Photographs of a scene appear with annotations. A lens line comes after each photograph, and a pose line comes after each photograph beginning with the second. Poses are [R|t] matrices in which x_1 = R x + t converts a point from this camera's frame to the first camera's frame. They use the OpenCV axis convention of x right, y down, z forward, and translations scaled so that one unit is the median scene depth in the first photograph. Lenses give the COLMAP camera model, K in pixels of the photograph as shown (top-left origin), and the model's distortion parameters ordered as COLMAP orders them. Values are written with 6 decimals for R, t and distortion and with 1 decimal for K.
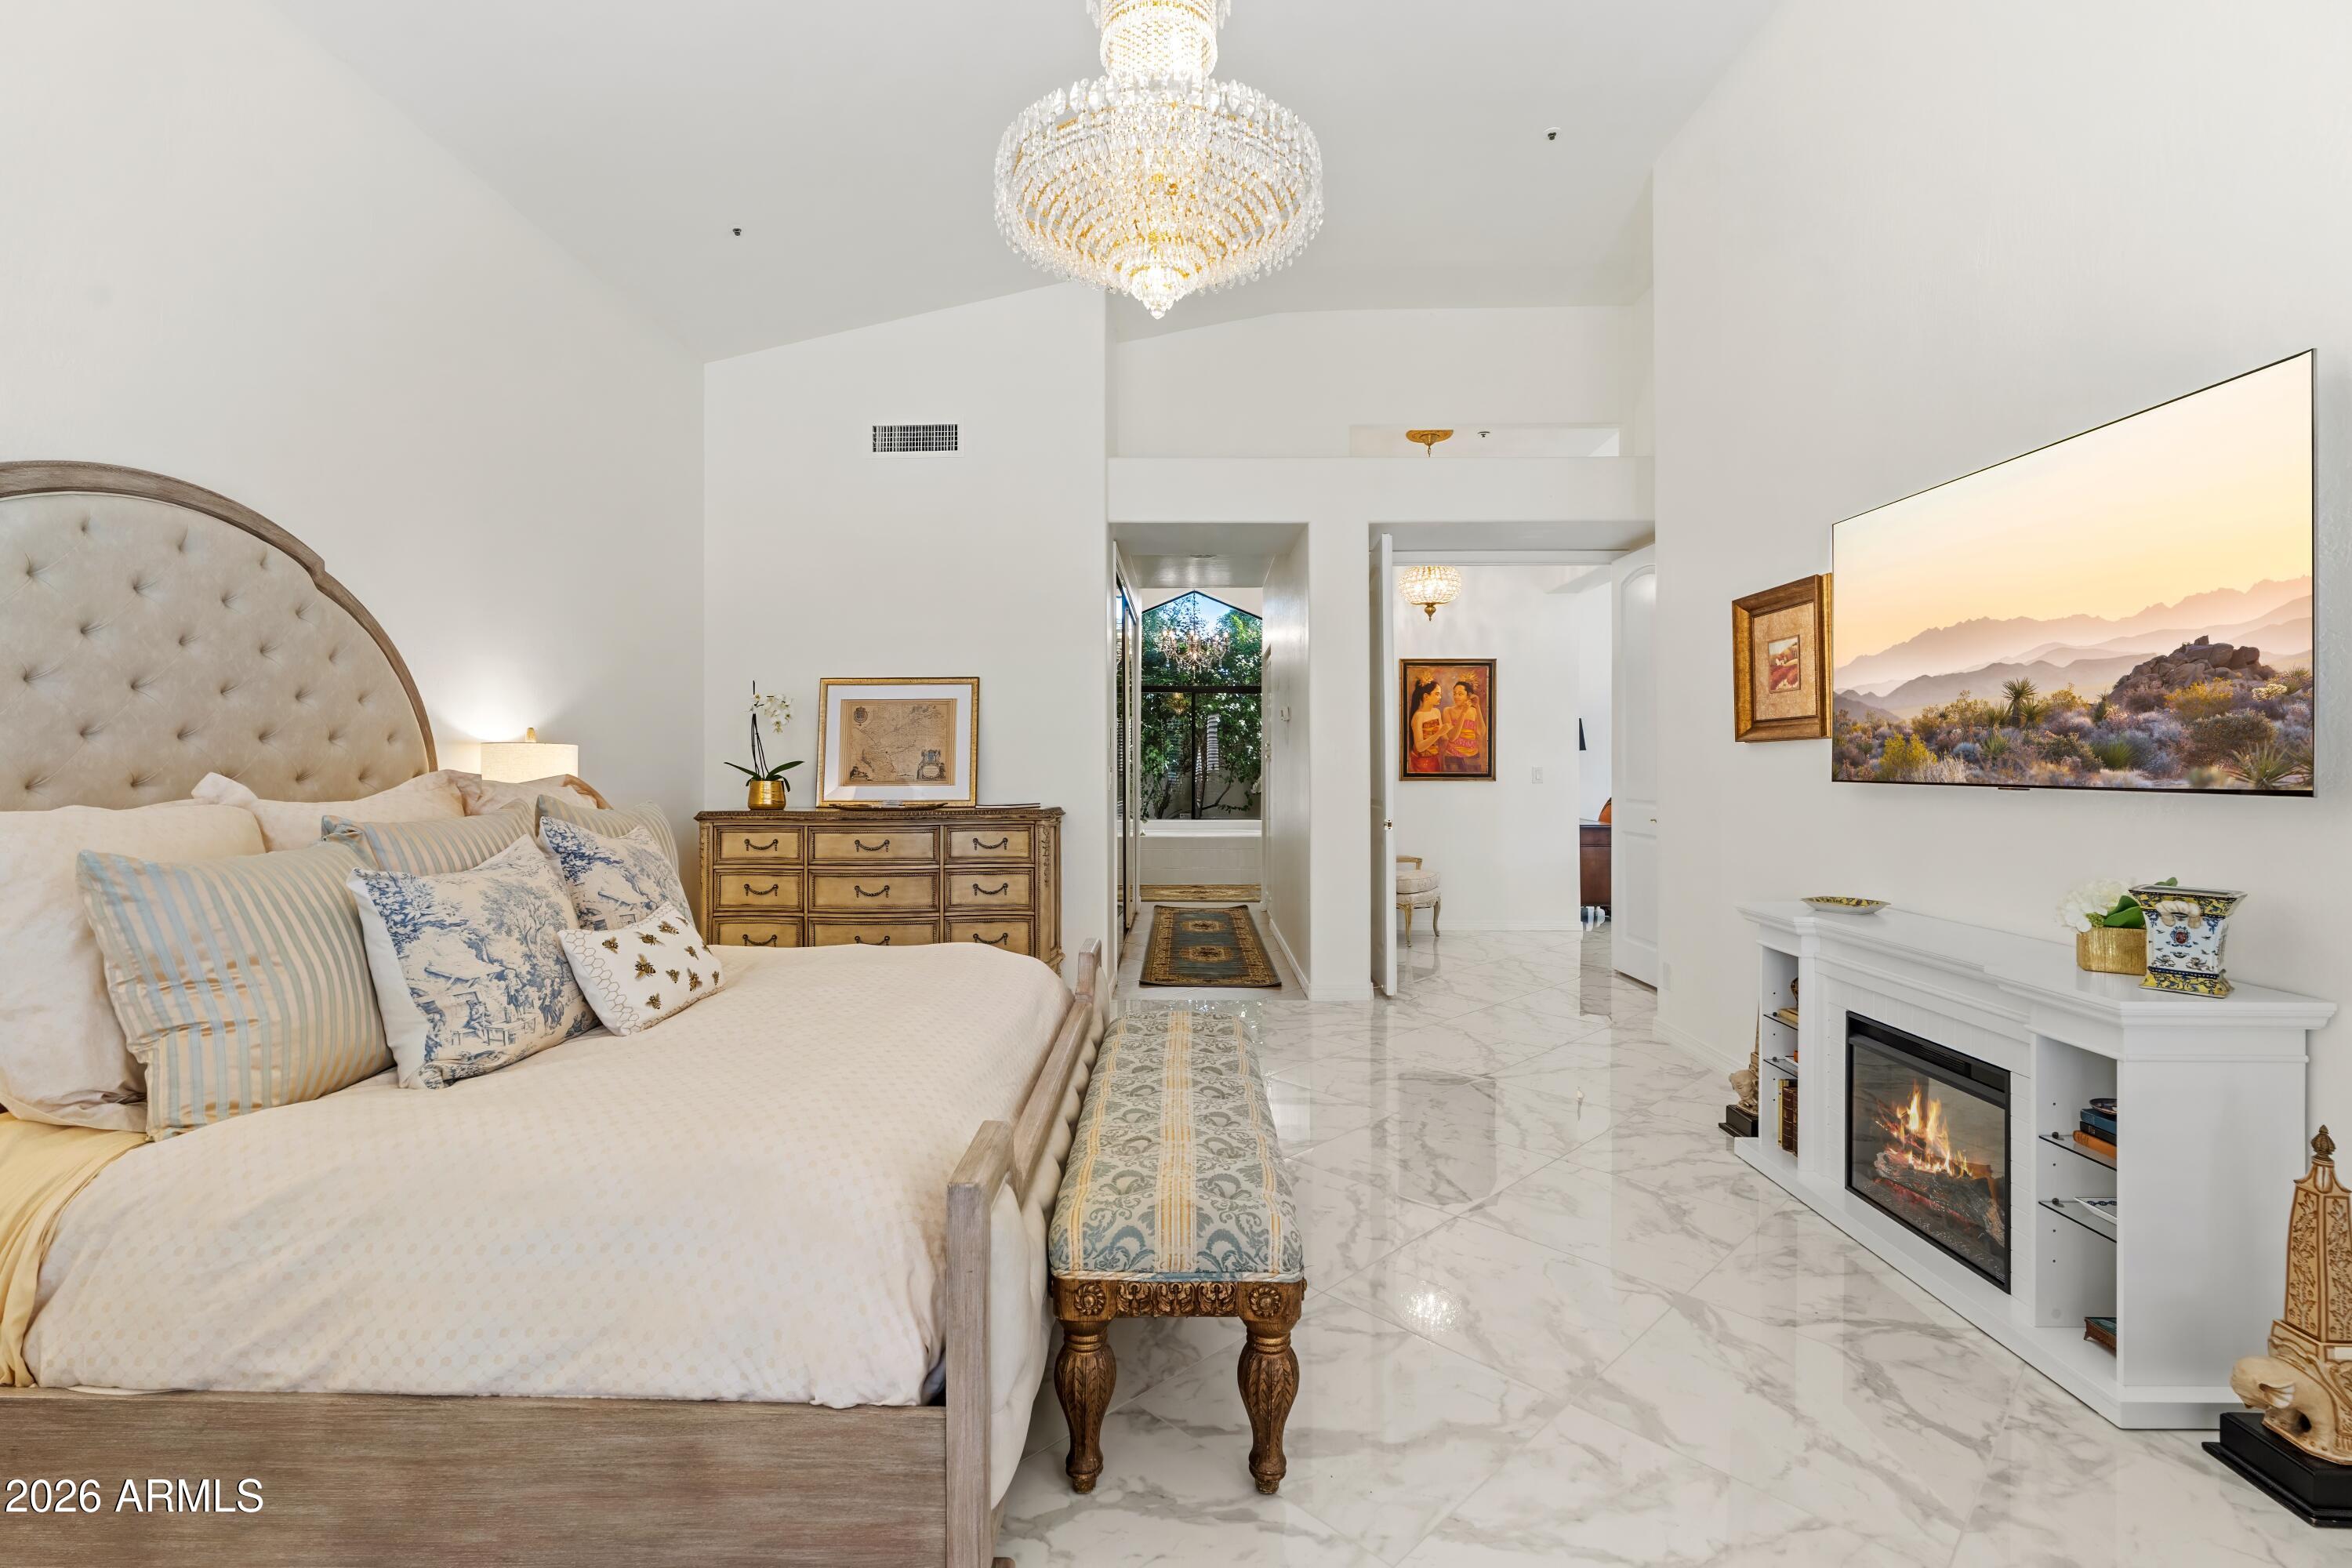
lens RADIAL K [[1062.8, 0, 1176.0], [0, 1062.8, 784.0], [0, 0, 1]] dist [-0.005176, 0.000749]
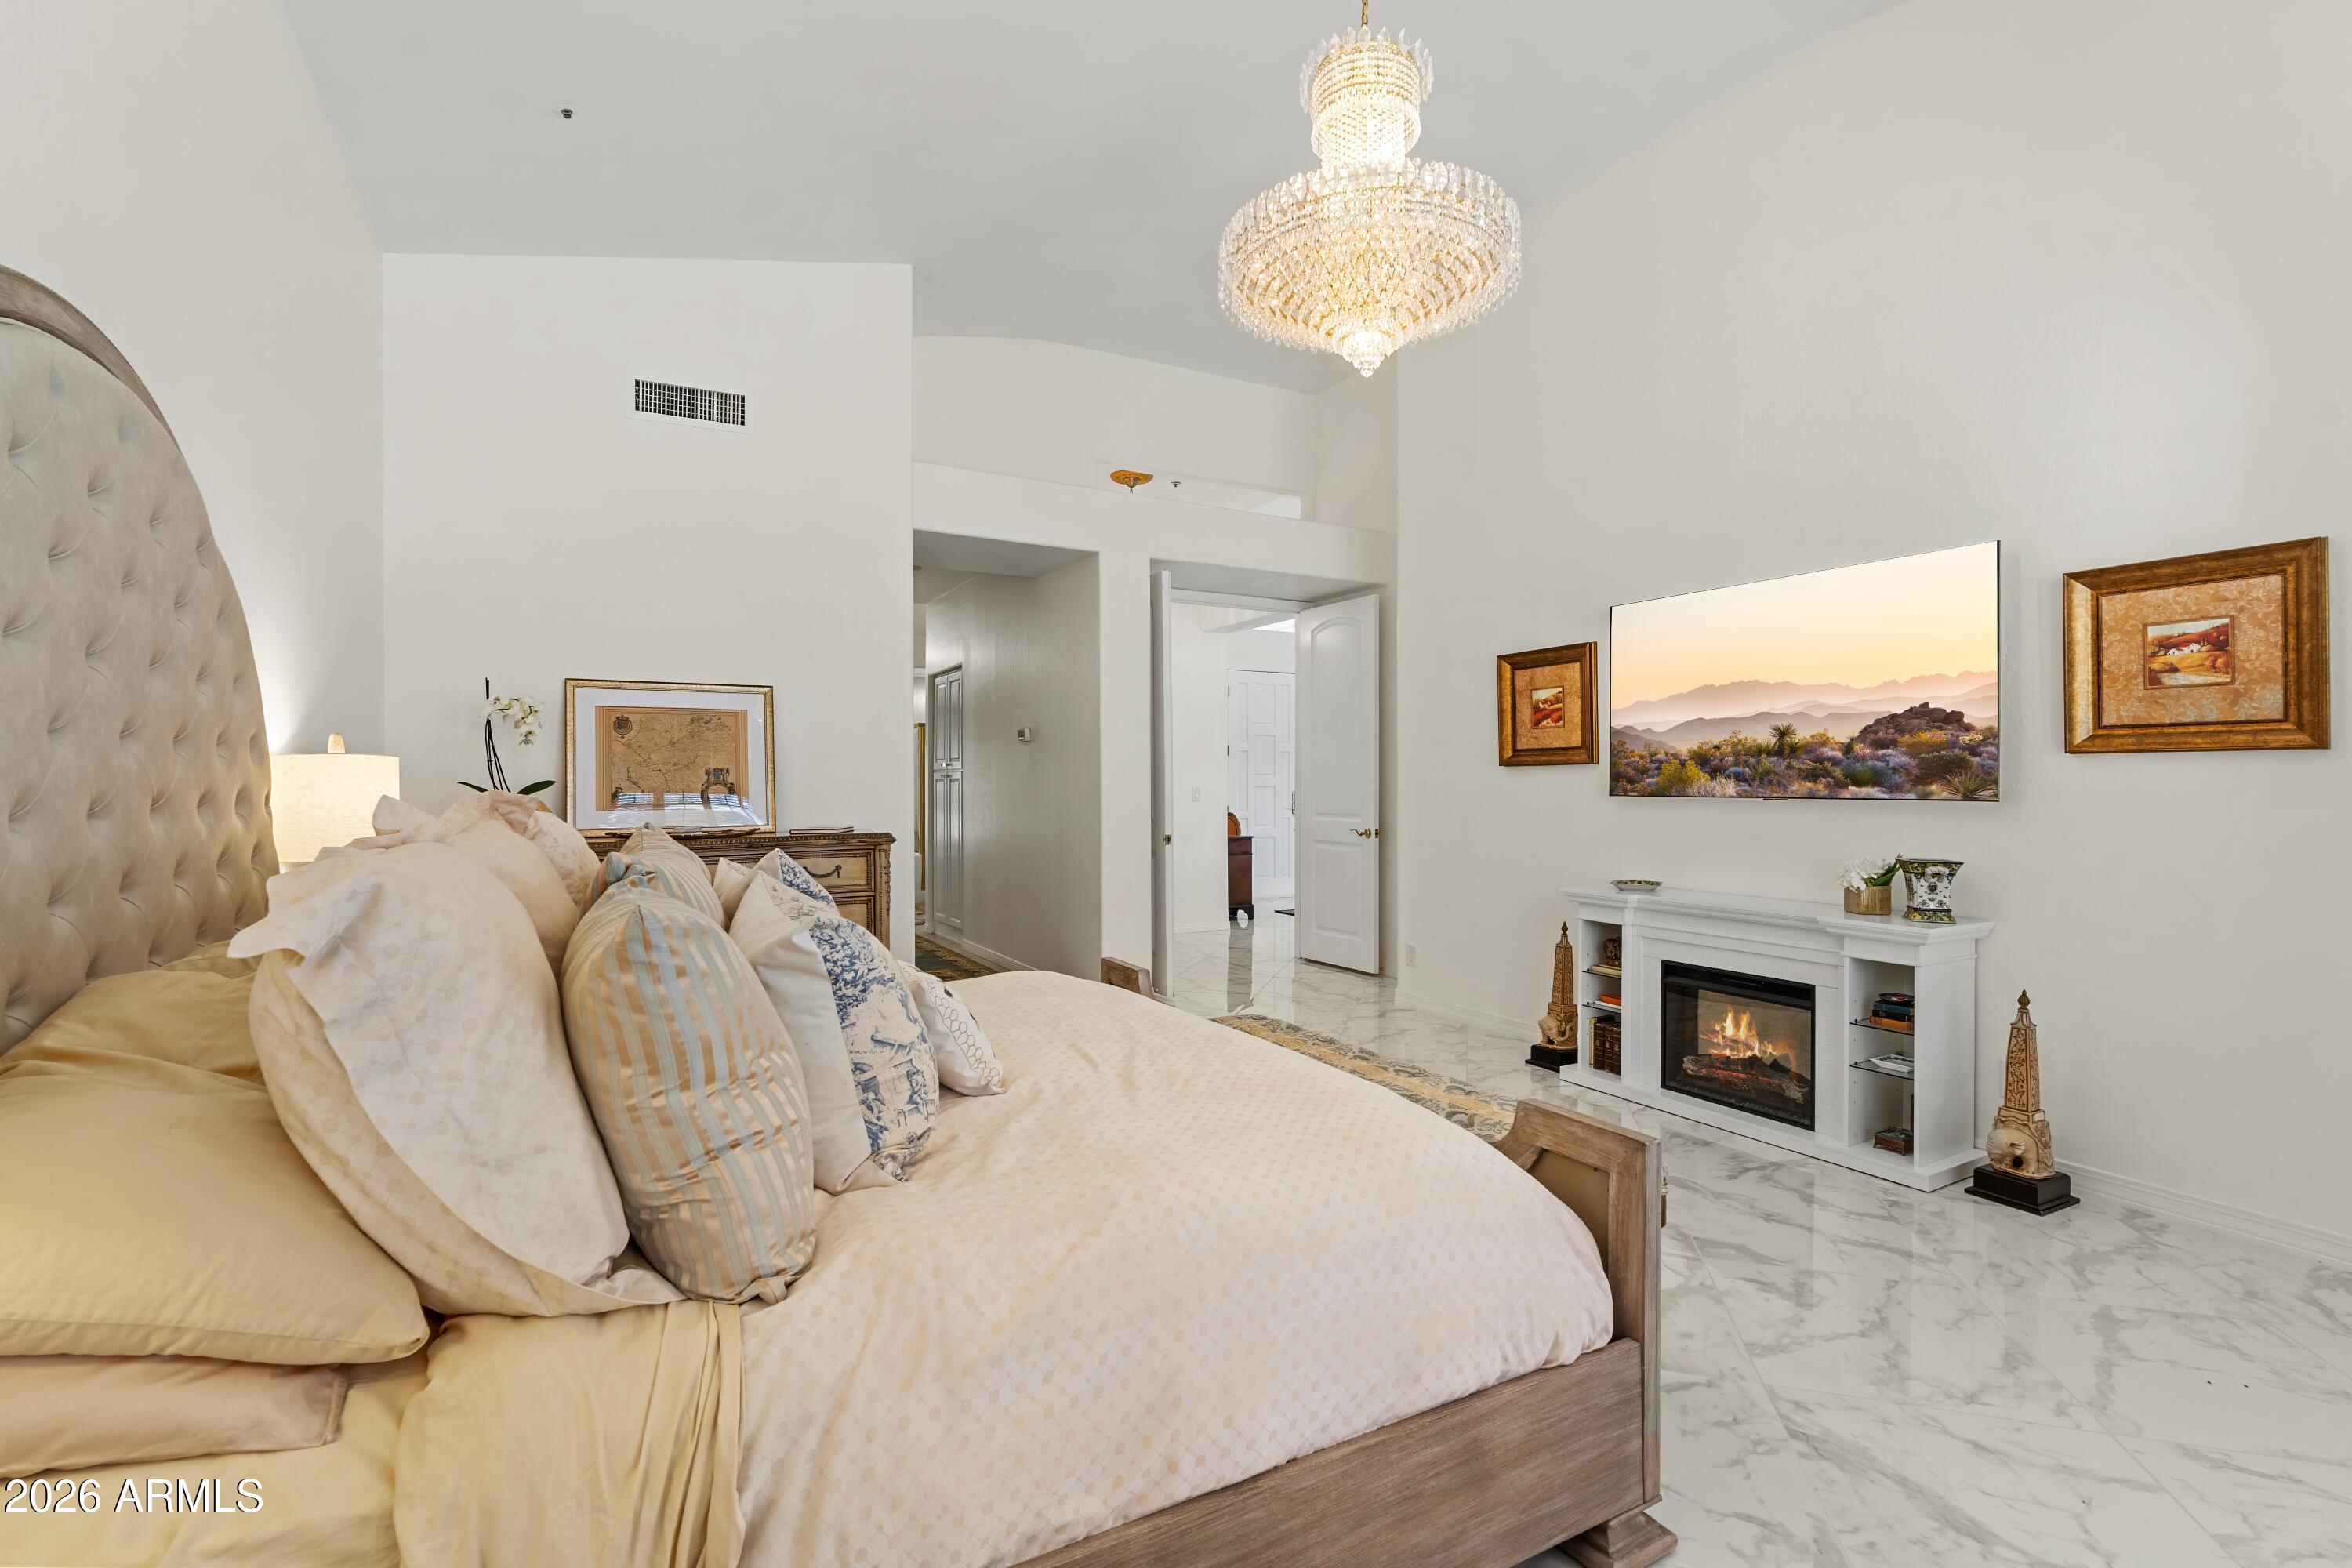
lens RADIAL K [[1052.2, 0, 1151.2], [0, 1052.2, 829.7], [0, 0, 1]] dist [-0.003391, -0.000497]
pose [[0.866081, -0.022531, 0.499396, -0.771789], [0.011027, 0.999602, 0.025975, -0.000459], [-0.499783, -0.016989, 0.865984, 0.175736]]
